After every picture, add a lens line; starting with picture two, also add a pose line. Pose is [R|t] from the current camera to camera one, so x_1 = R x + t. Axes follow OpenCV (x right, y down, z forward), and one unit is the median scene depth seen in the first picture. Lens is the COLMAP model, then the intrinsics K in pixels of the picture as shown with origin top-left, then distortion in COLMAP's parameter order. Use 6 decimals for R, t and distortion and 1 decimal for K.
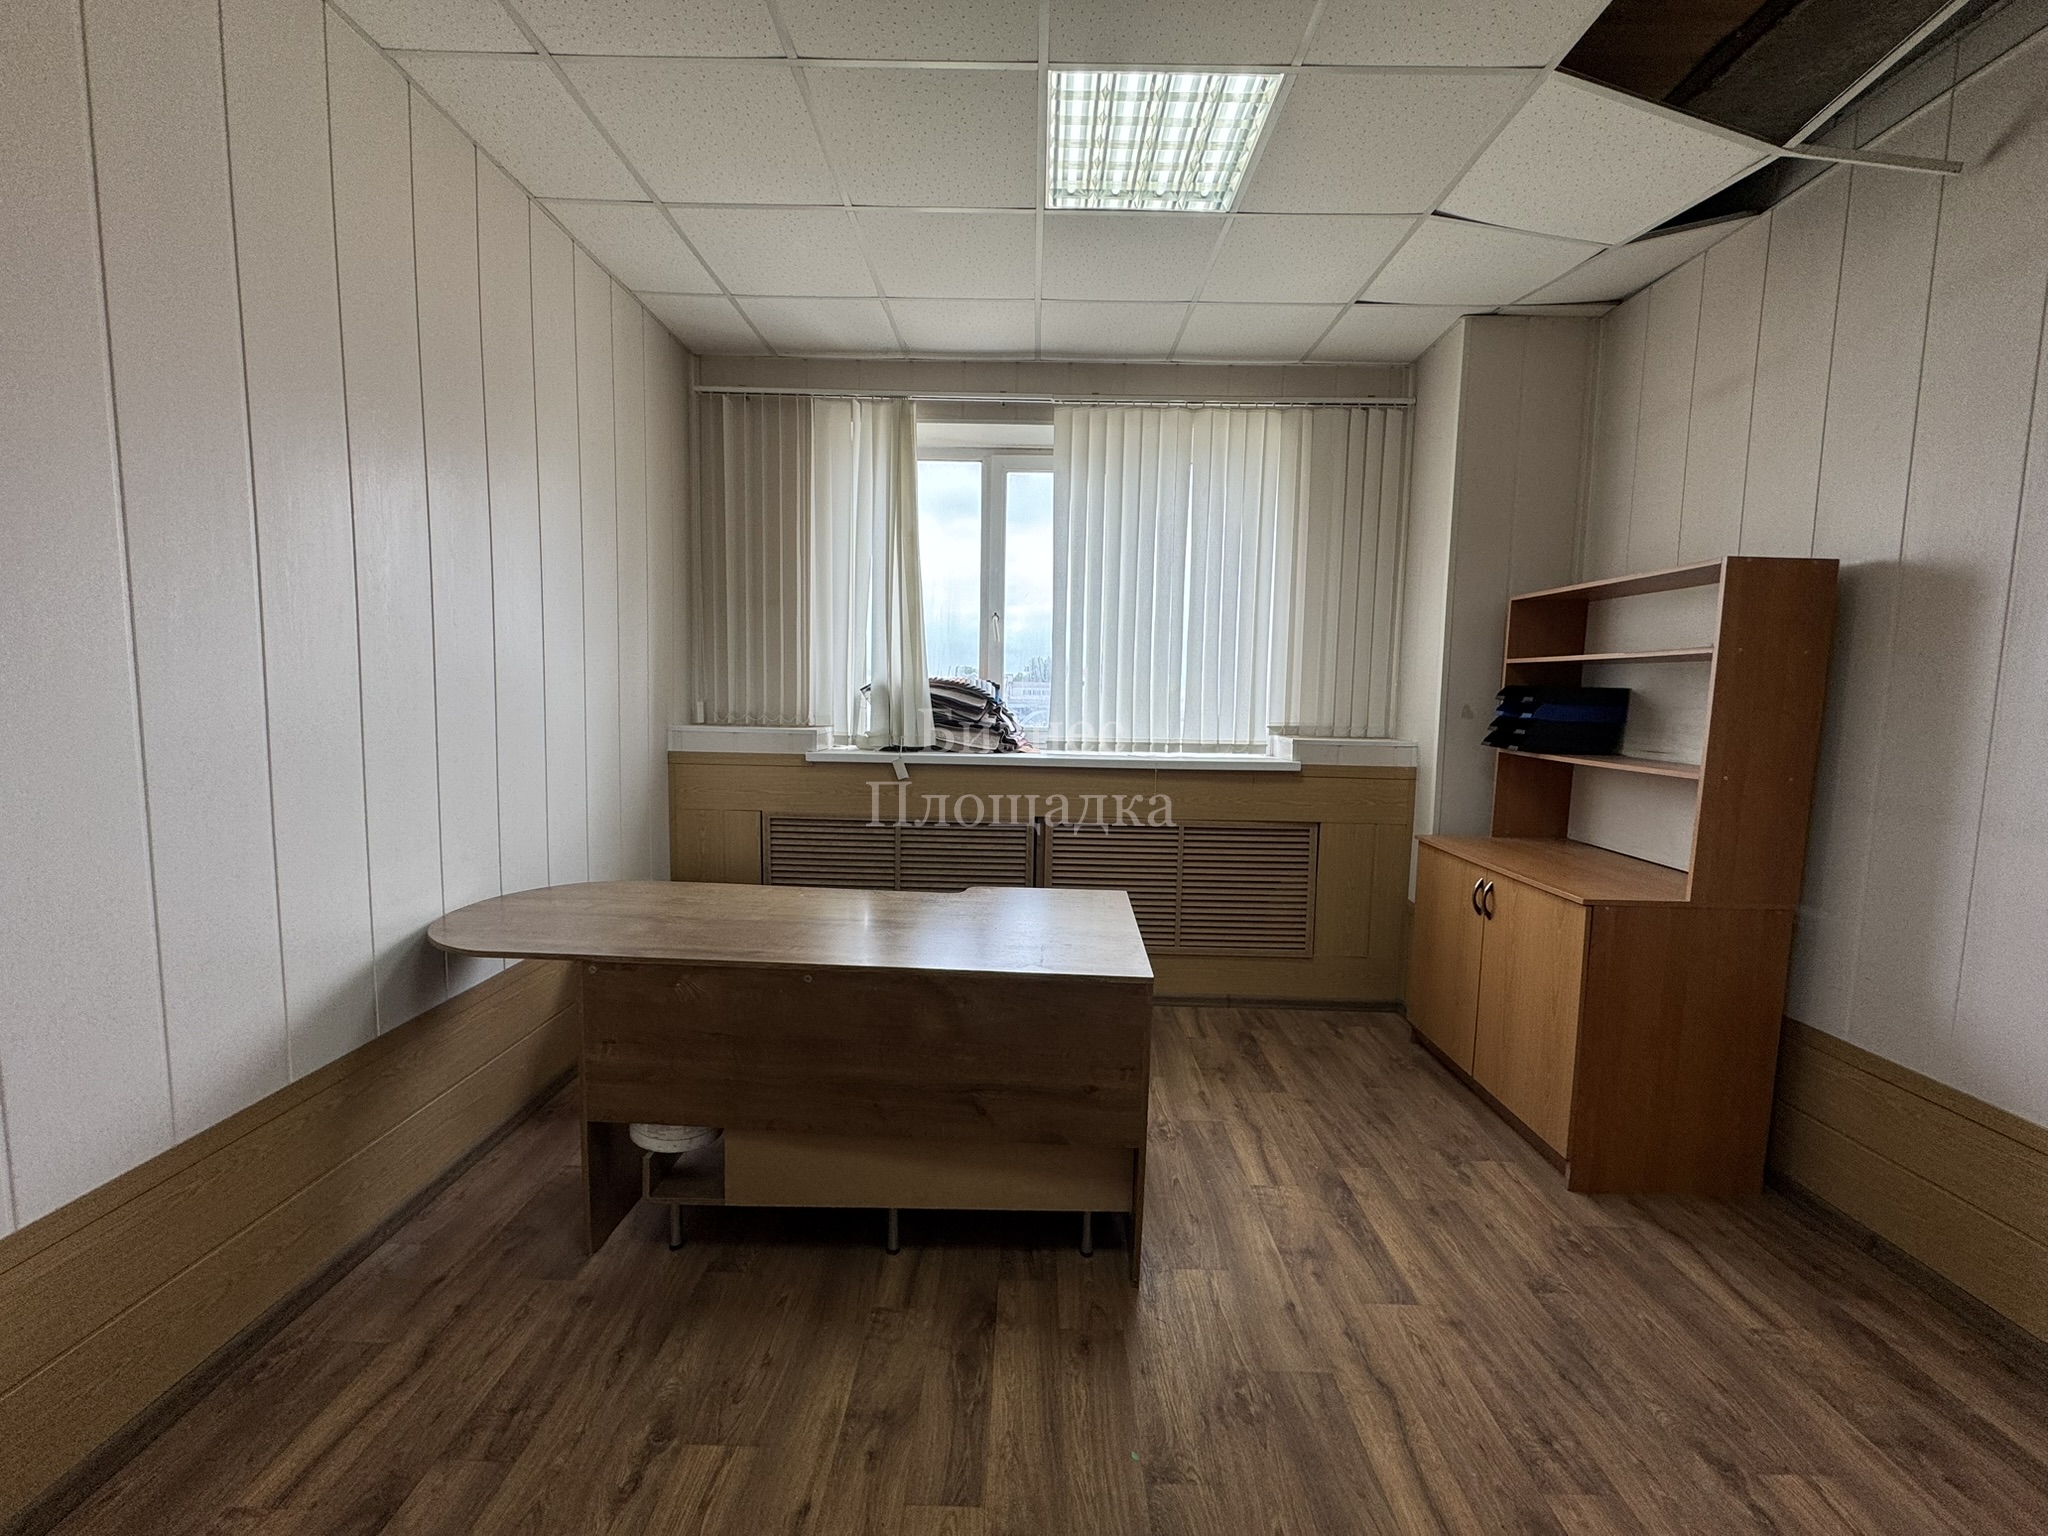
lens RADIAL K [[813.6, 0, 1024.8], [0, 813.6, 764.5], [0, 0, 1]] dist [-0.002712, 0.000315]
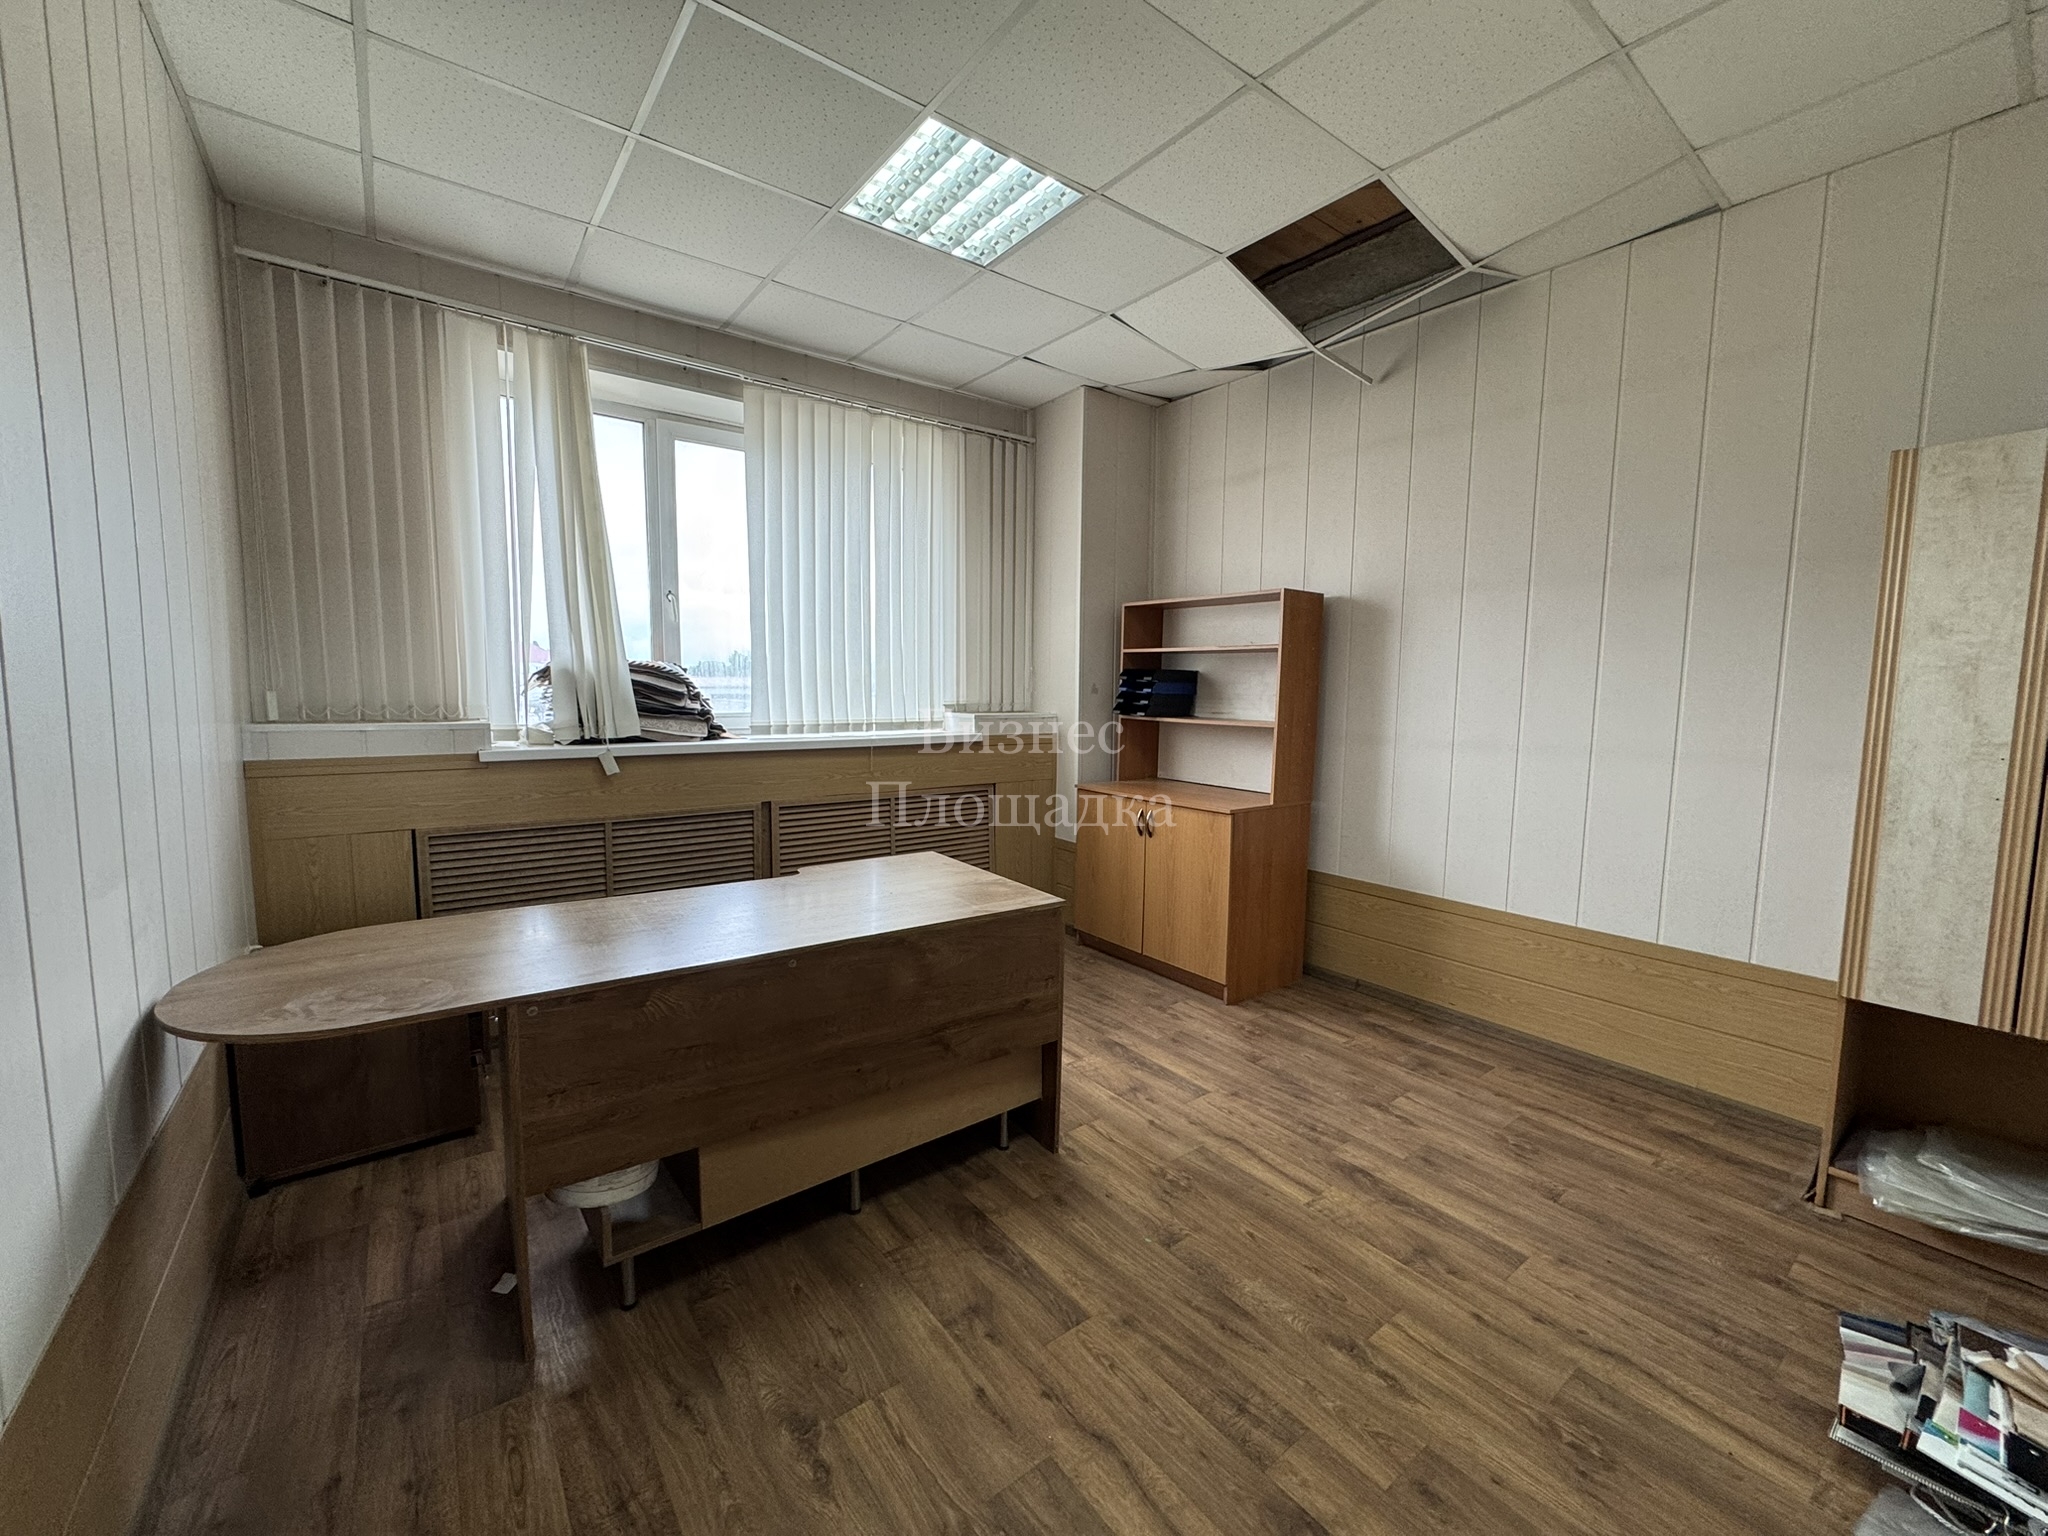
lens RADIAL K [[813.6, 0, 1028.9], [0, 813.6, 764.0], [0, 0, 1]] dist [-0.002712, 0.000315]
pose [[0.789067, -0.071209, 0.610166, -0.492840], [0.060710, 0.997436, 0.037894, 0.000560], [-0.611300, 0.007143, 0.791367, 0.029885]]
